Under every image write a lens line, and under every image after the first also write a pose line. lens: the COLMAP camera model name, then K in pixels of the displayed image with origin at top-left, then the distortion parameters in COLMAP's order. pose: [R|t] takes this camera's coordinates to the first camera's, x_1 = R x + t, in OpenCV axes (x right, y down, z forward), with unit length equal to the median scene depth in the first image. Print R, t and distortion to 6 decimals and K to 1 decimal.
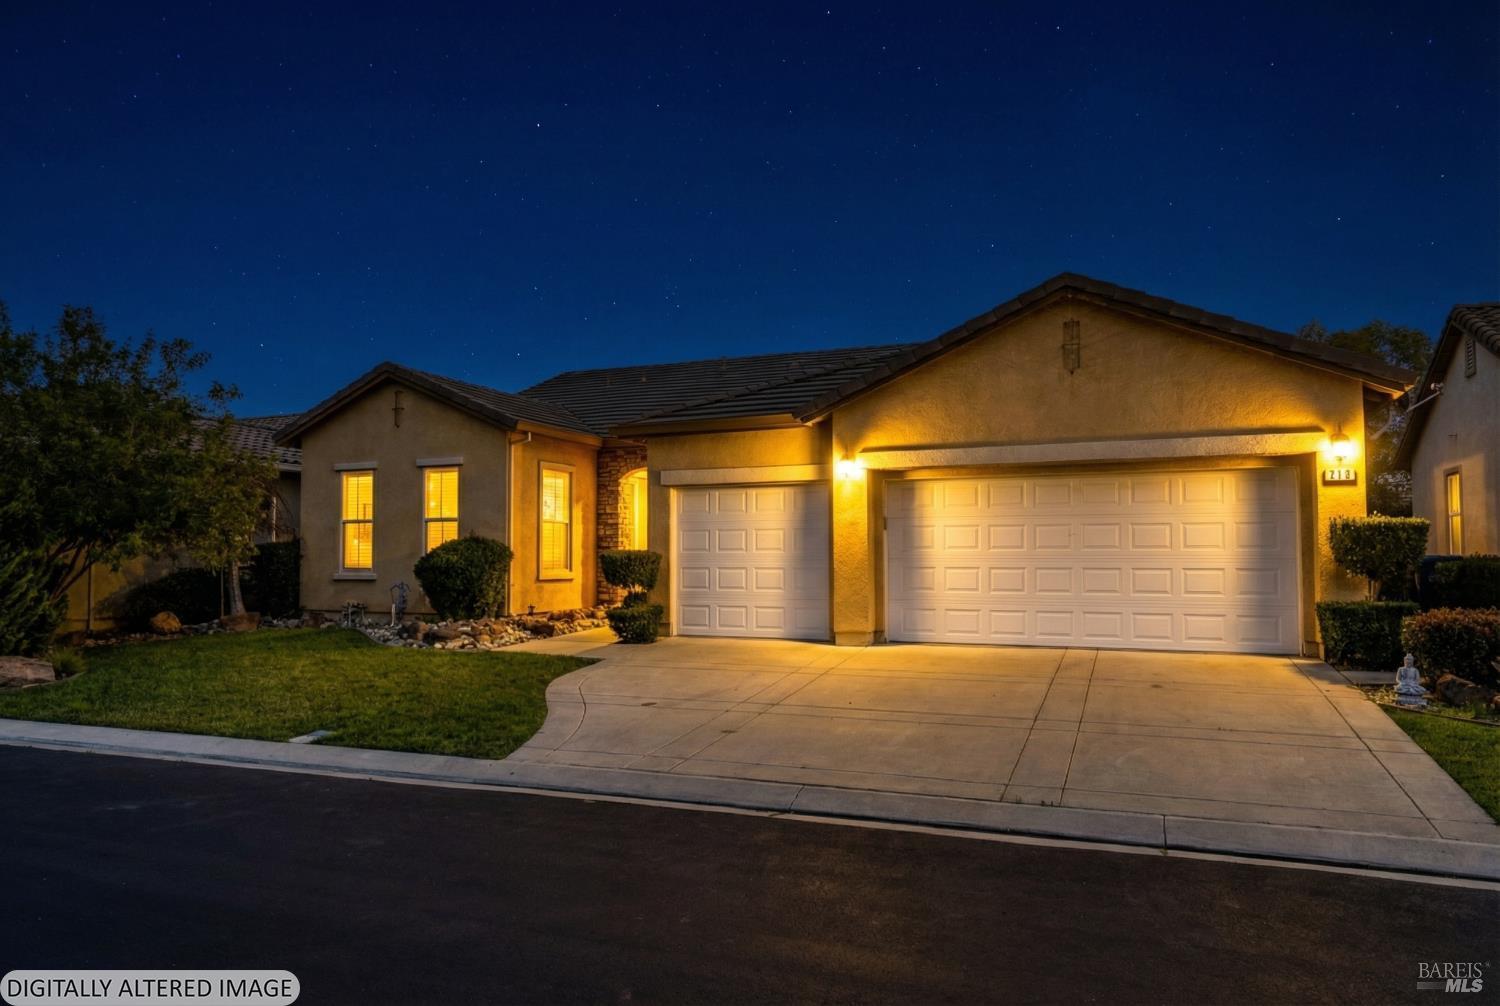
lens RADIAL K [[1045.6, 0, 753.1], [0, 1045.6, 496.2], [0, 0, 1]] dist [-0.001865, -0.003798]
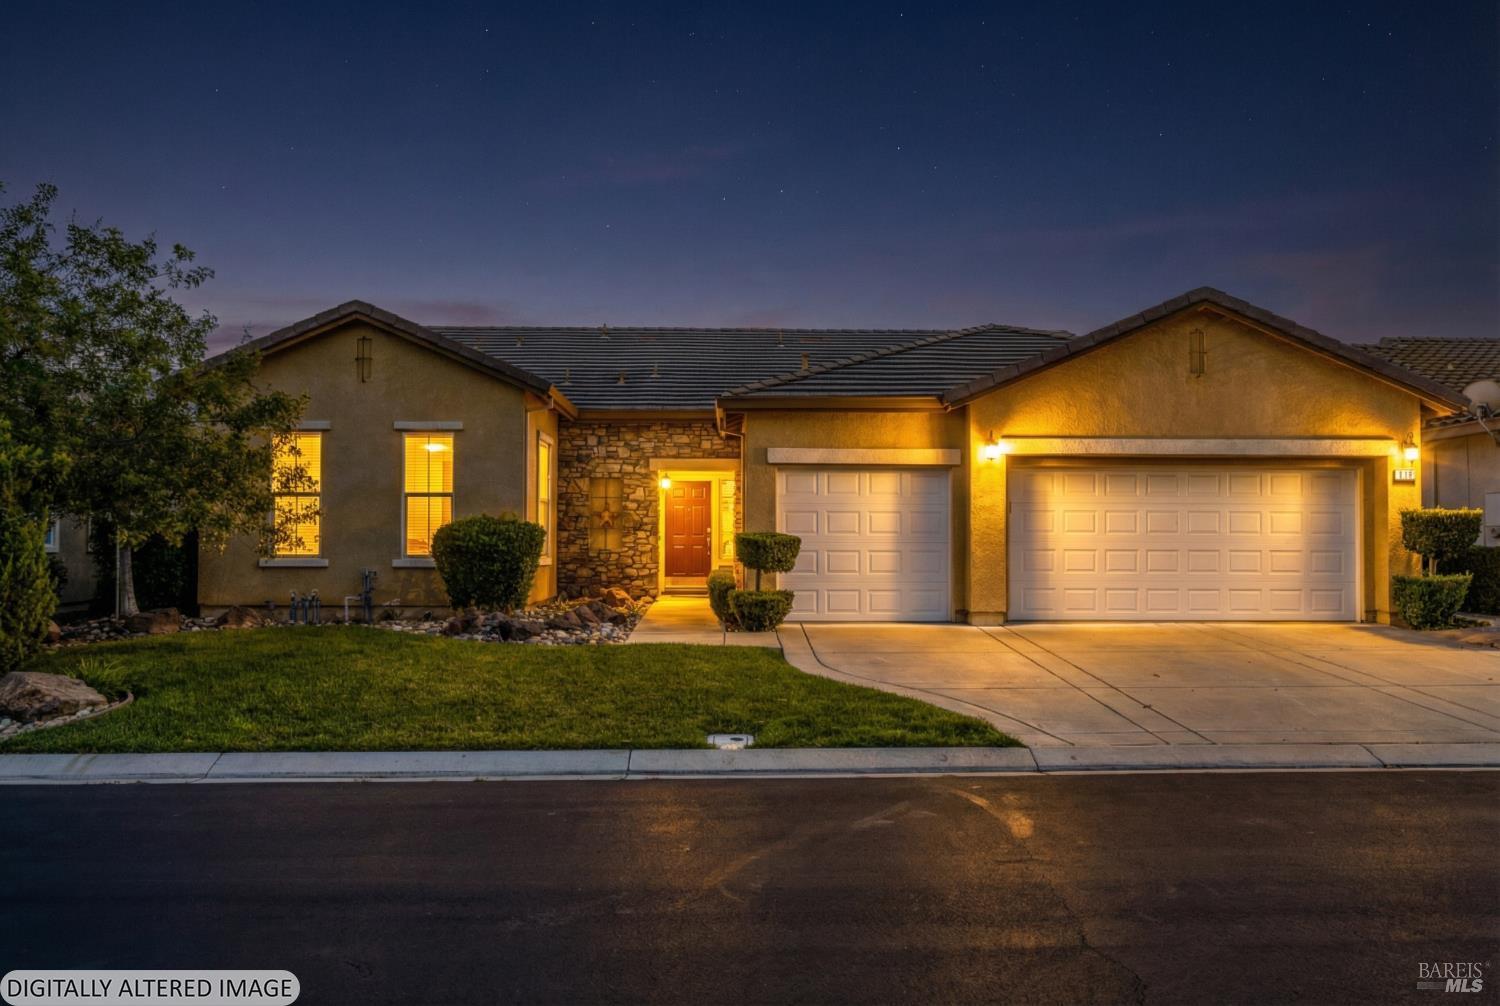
lens RADIAL K [[1045.6, 0, 745.3], [0, 1045.6, 503.4], [0, 0, 1]] dist [-0.001865, -0.003798]
pose [[0.908844, 0.020283, 0.416644, -0.558283], [-0.027905, 0.999536, 0.012212, 0.016428], [-0.416203, -0.022725, 0.908988, 0.165914]]
